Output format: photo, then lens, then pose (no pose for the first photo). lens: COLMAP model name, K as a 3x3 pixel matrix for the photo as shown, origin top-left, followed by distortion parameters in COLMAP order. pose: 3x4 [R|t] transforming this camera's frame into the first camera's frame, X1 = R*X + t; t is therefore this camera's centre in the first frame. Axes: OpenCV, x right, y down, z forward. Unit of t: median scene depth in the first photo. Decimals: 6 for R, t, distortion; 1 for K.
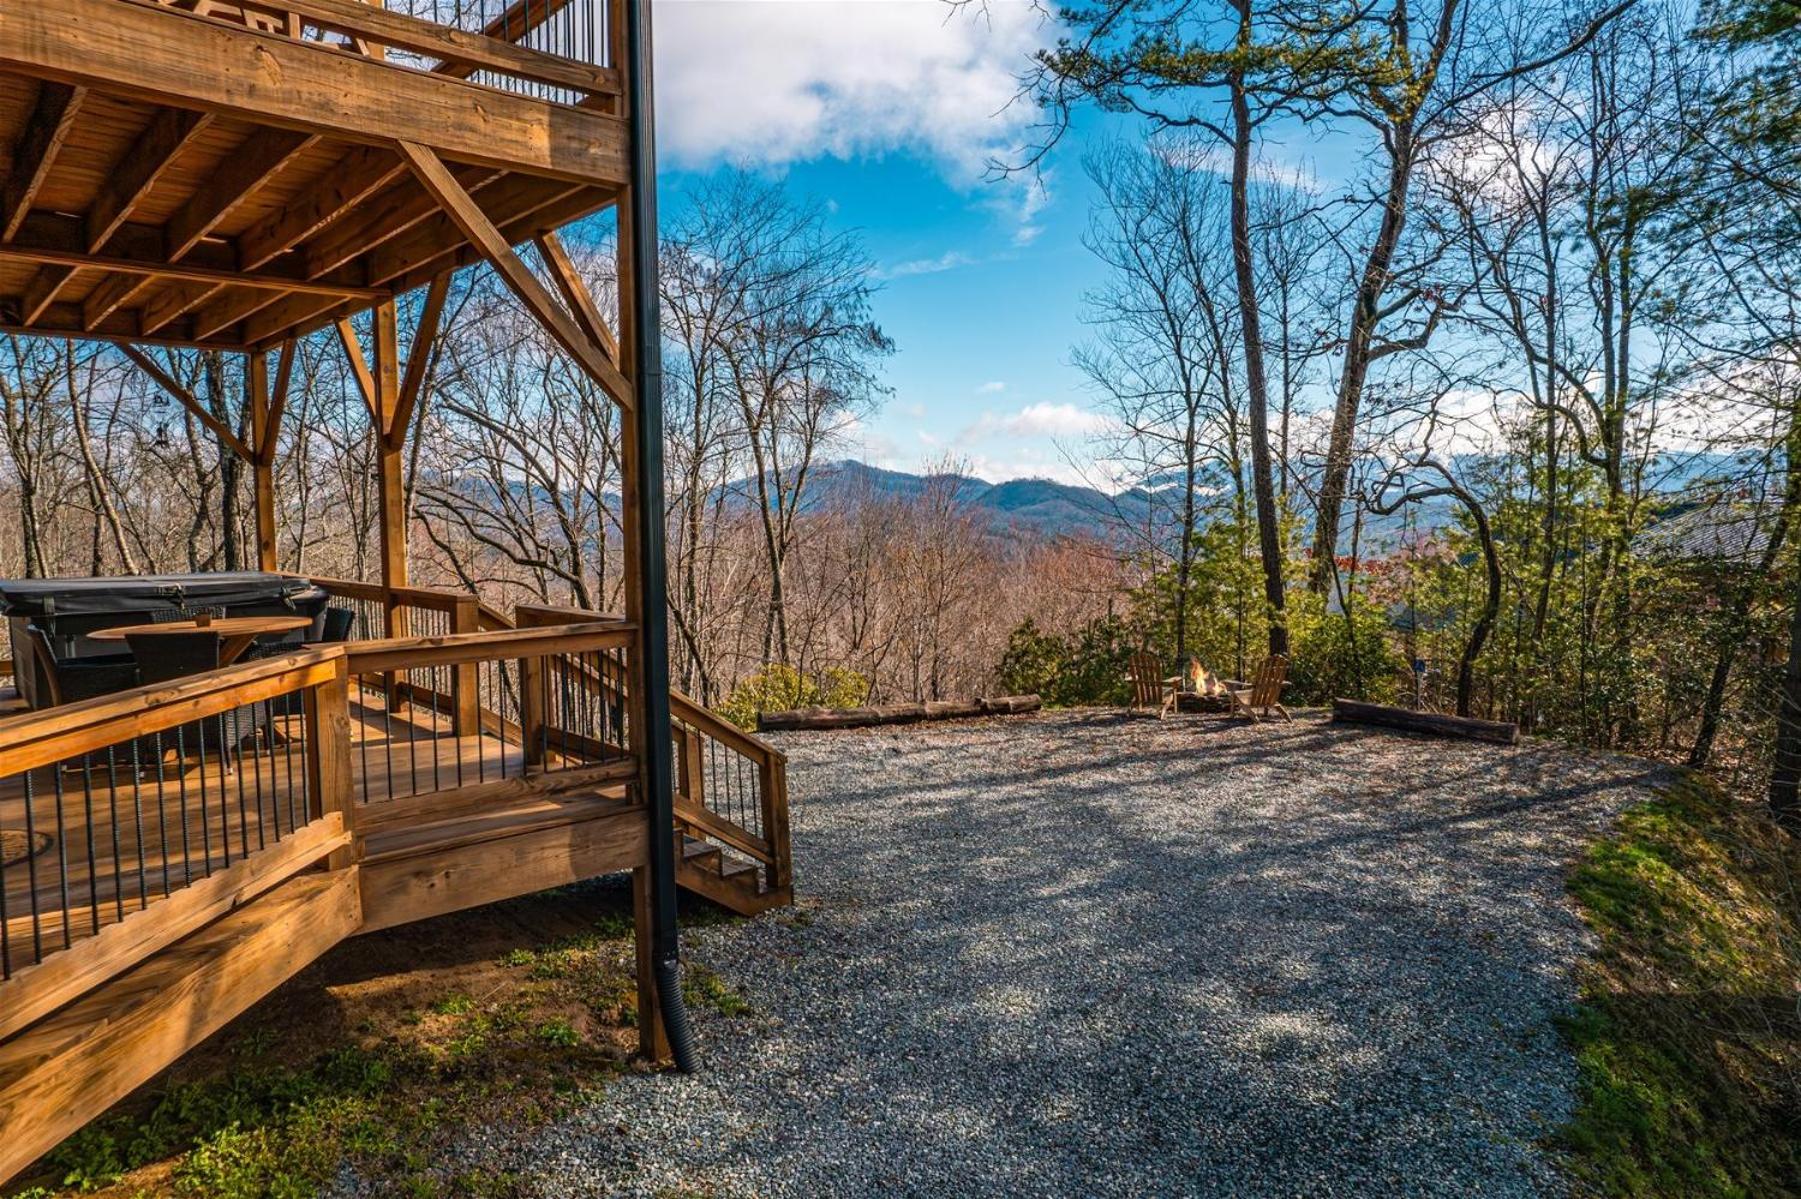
lens RADIAL K [[1150.2, 0, 910.3], [0, 1150.2, 619.7], [0, 0, 1]] dist [-0.077401, 0.074940]
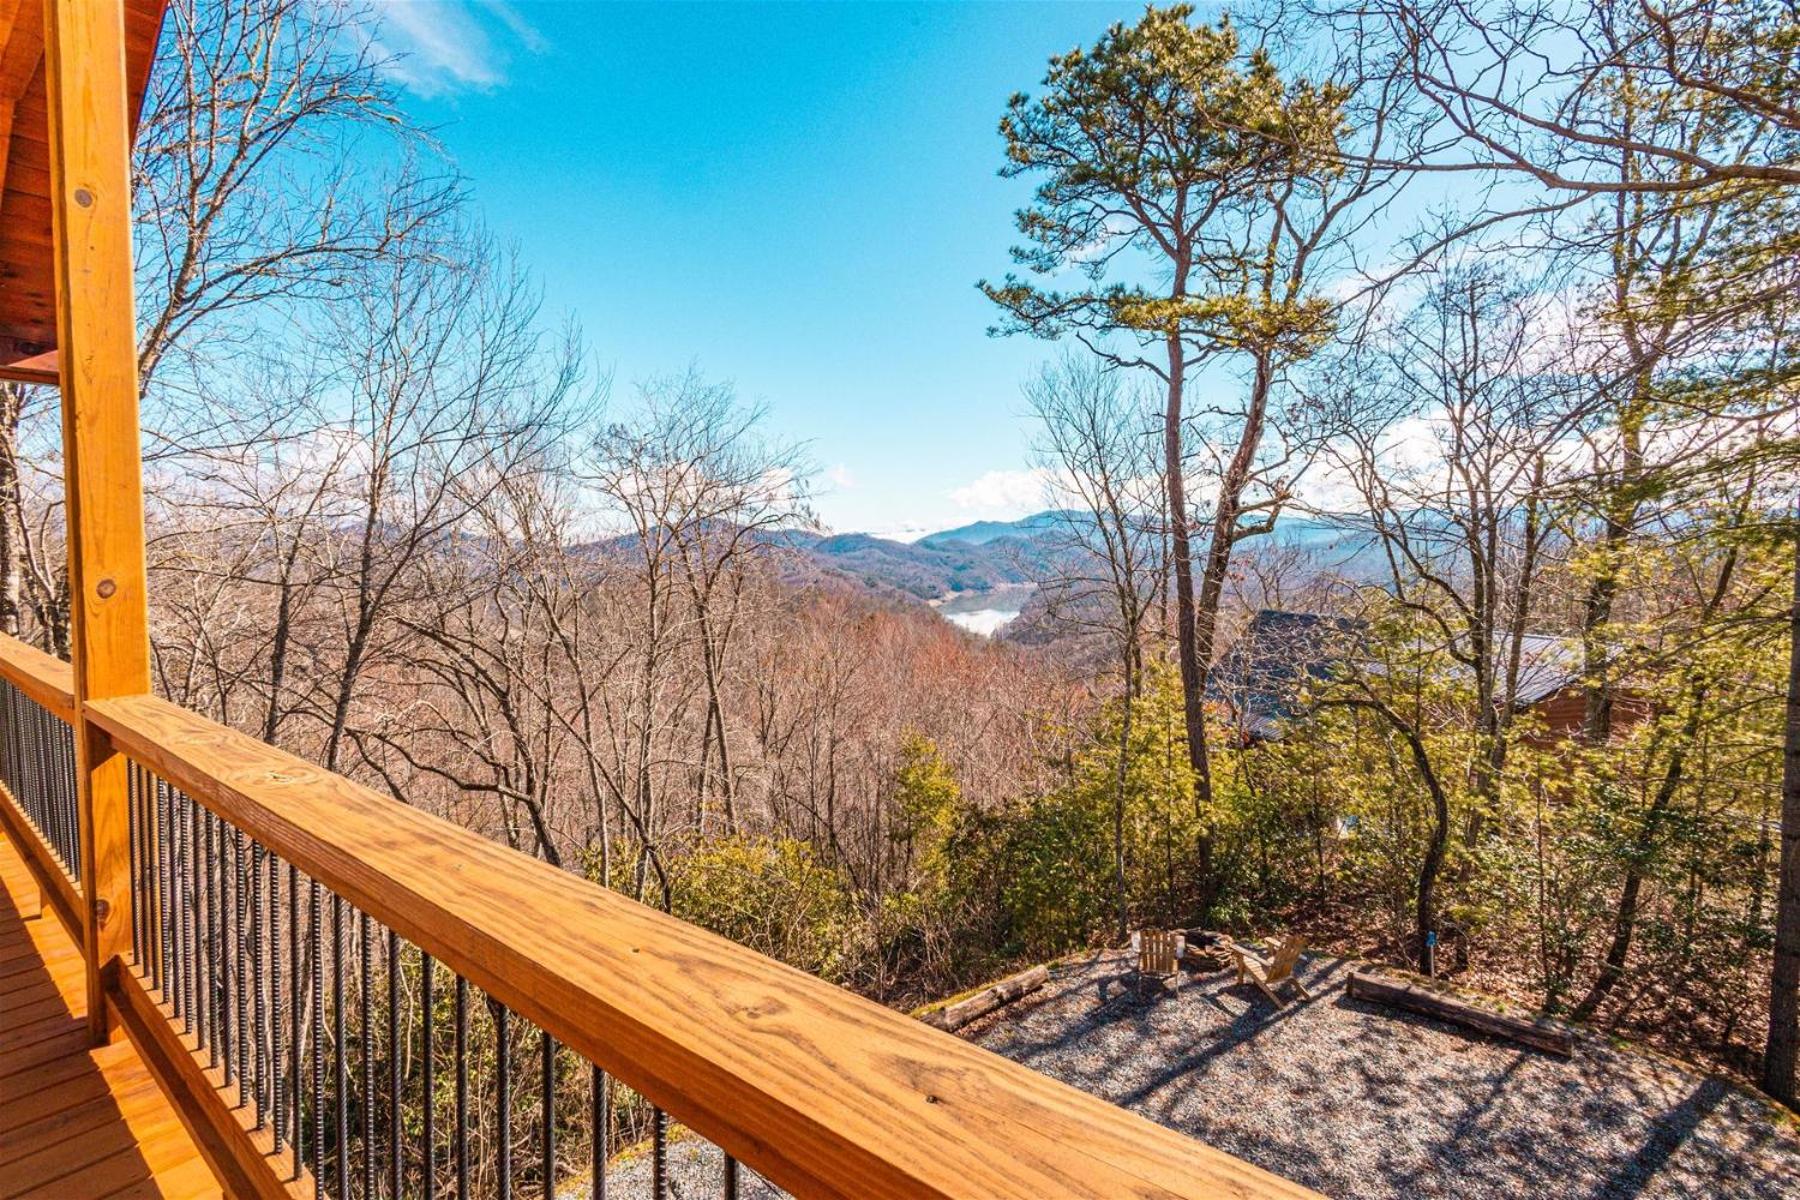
lens RADIAL K [[832.3, 0, 900.0], [0, 832.3, 600.0], [0, 0, 1]] dist [0.010457, -0.000101]
pose [[0.986705, -0.006033, 0.162409, -0.101142], [0.012813, 0.999088, -0.040736, -0.177068], [-0.162015, 0.042275, 0.985882, 0.254424]]
